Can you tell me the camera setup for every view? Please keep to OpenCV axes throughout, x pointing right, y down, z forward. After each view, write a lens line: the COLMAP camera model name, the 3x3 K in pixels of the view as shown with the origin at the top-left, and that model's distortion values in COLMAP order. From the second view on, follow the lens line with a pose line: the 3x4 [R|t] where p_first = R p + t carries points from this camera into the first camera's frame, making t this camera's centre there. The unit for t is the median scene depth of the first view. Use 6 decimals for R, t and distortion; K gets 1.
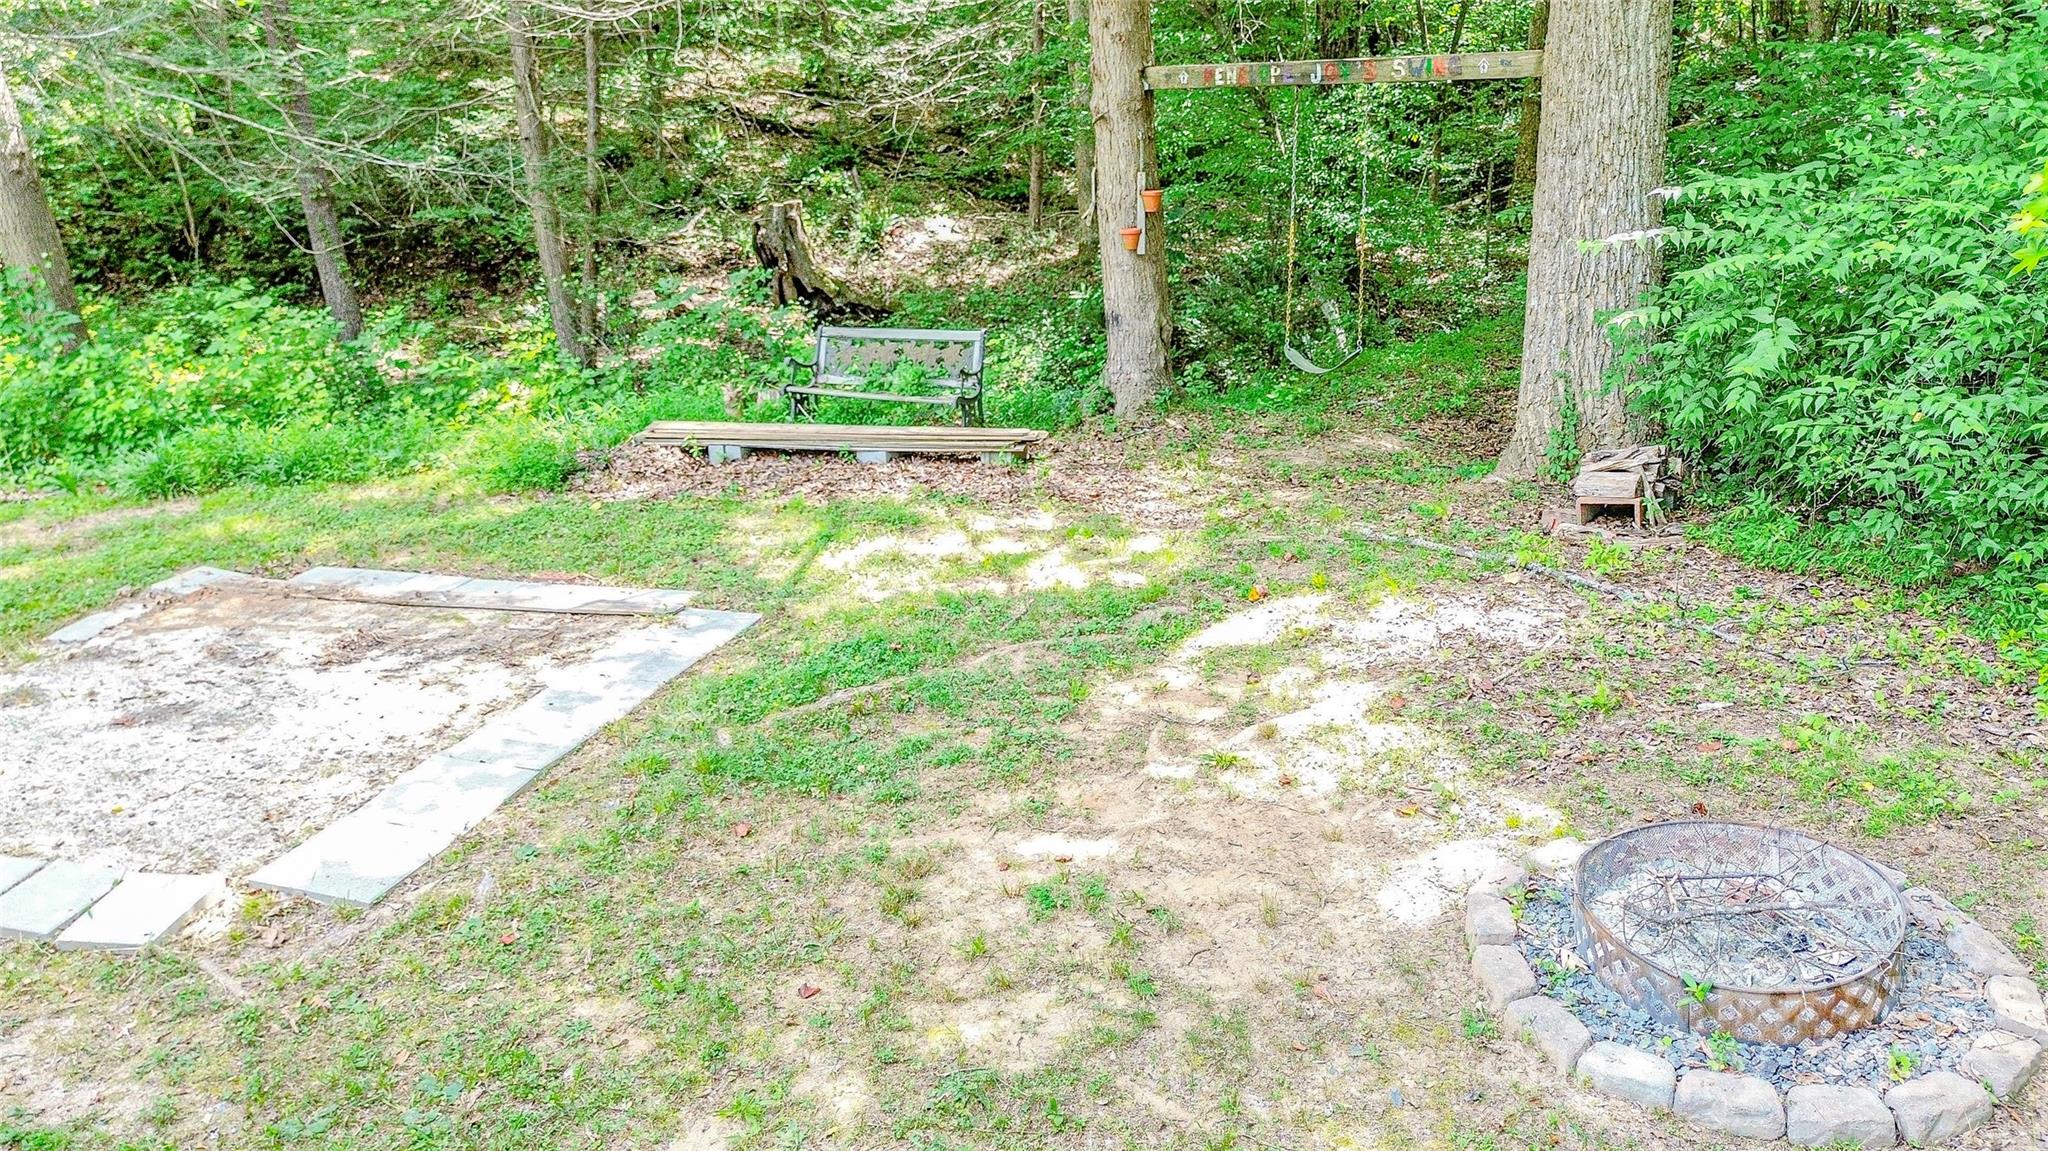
lens RADIAL K [[1557.3, 0, 1024.0], [0, 1557.3, 575.5], [0, 0, 1]] dist [0.002993, -0.001229]
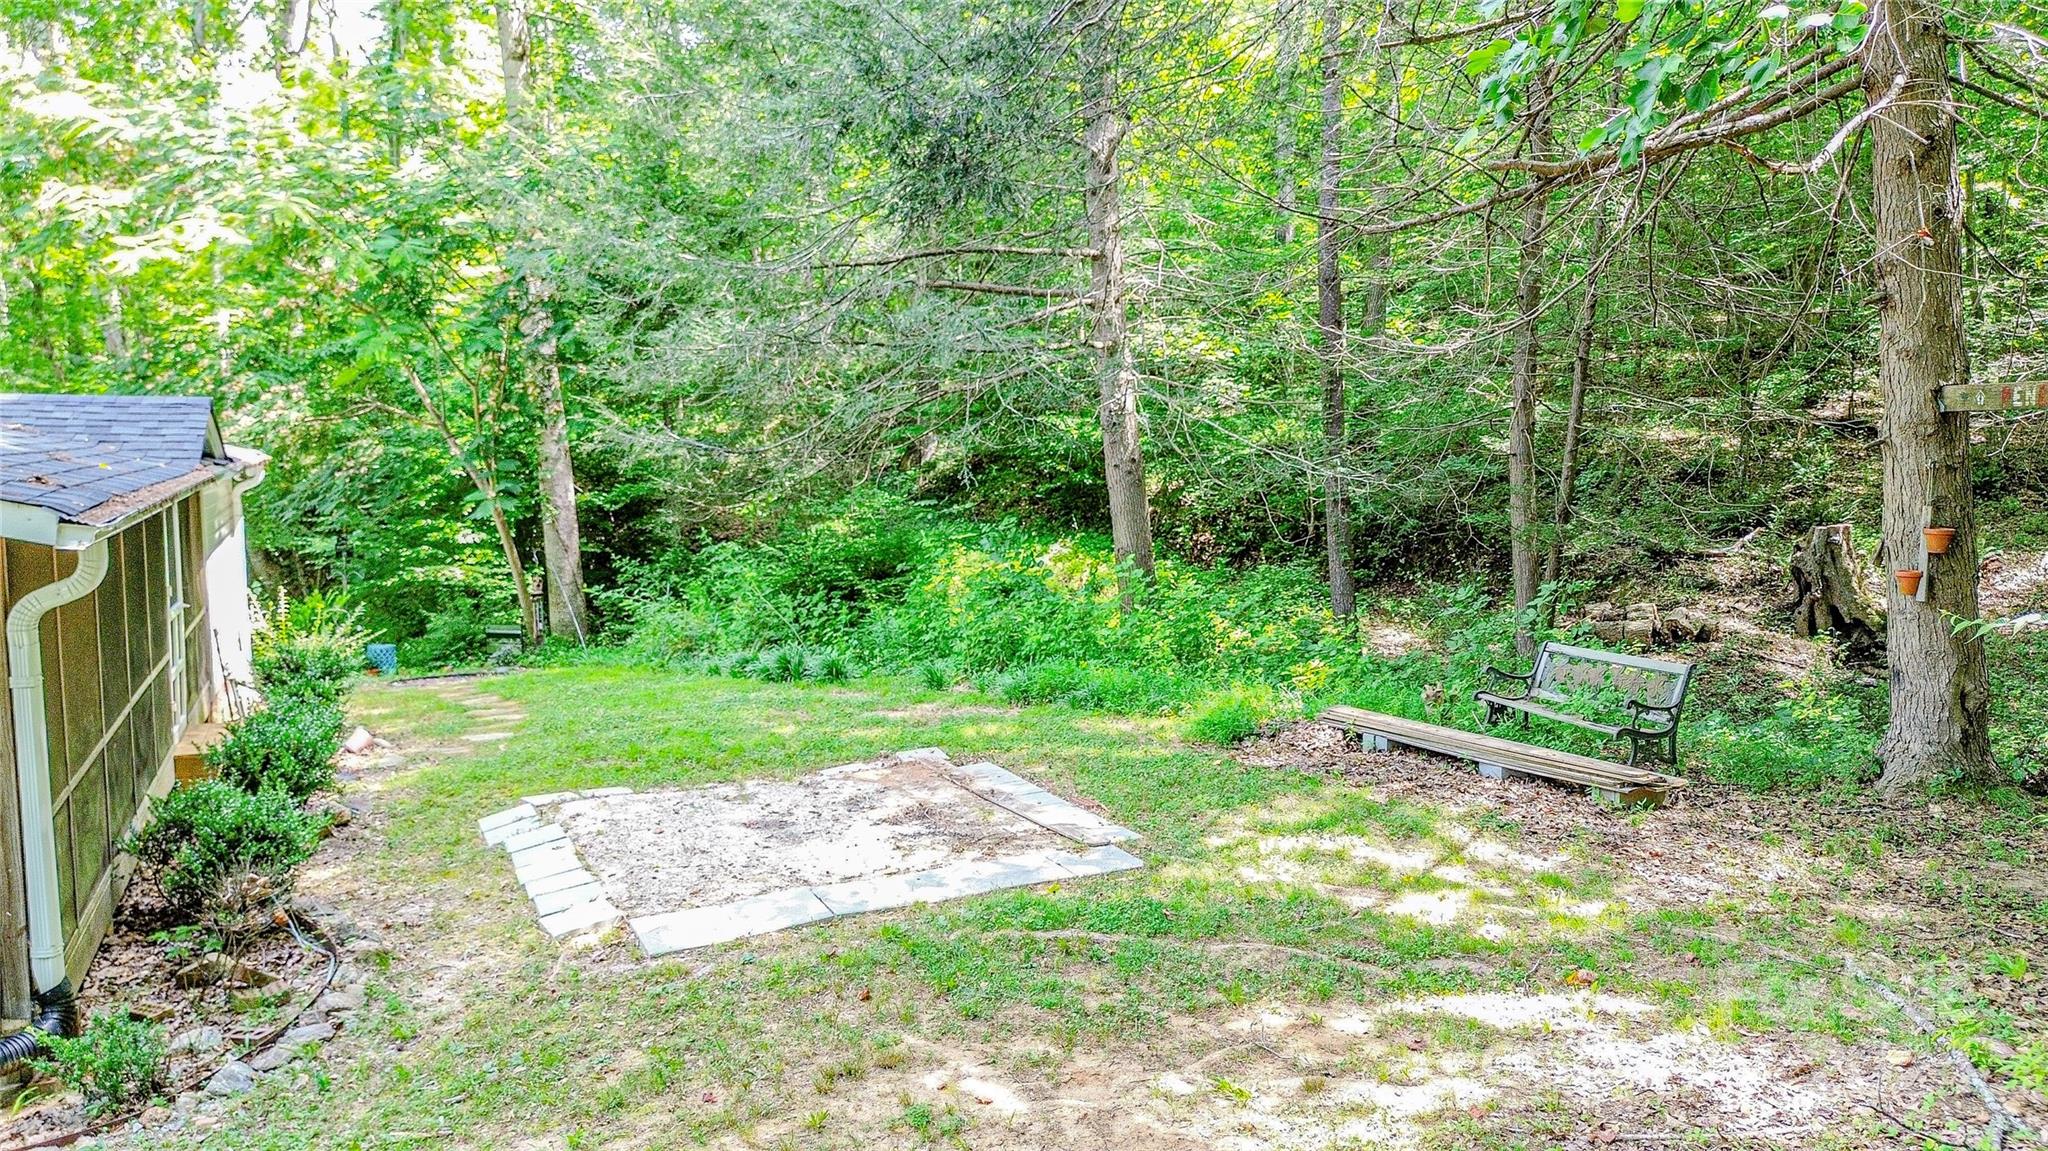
lens RADIAL K [[1479.6, 0, 1024.0], [0, 1479.6, 575.5], [0, 0, 1]] dist [0.077242, -0.095607]
pose [[0.627722, 0.079820, -0.774334, 0.390768], [-0.224795, 0.970937, -0.082146, -0.045843], [0.745273, 0.225631, 0.627422, 0.134564]]
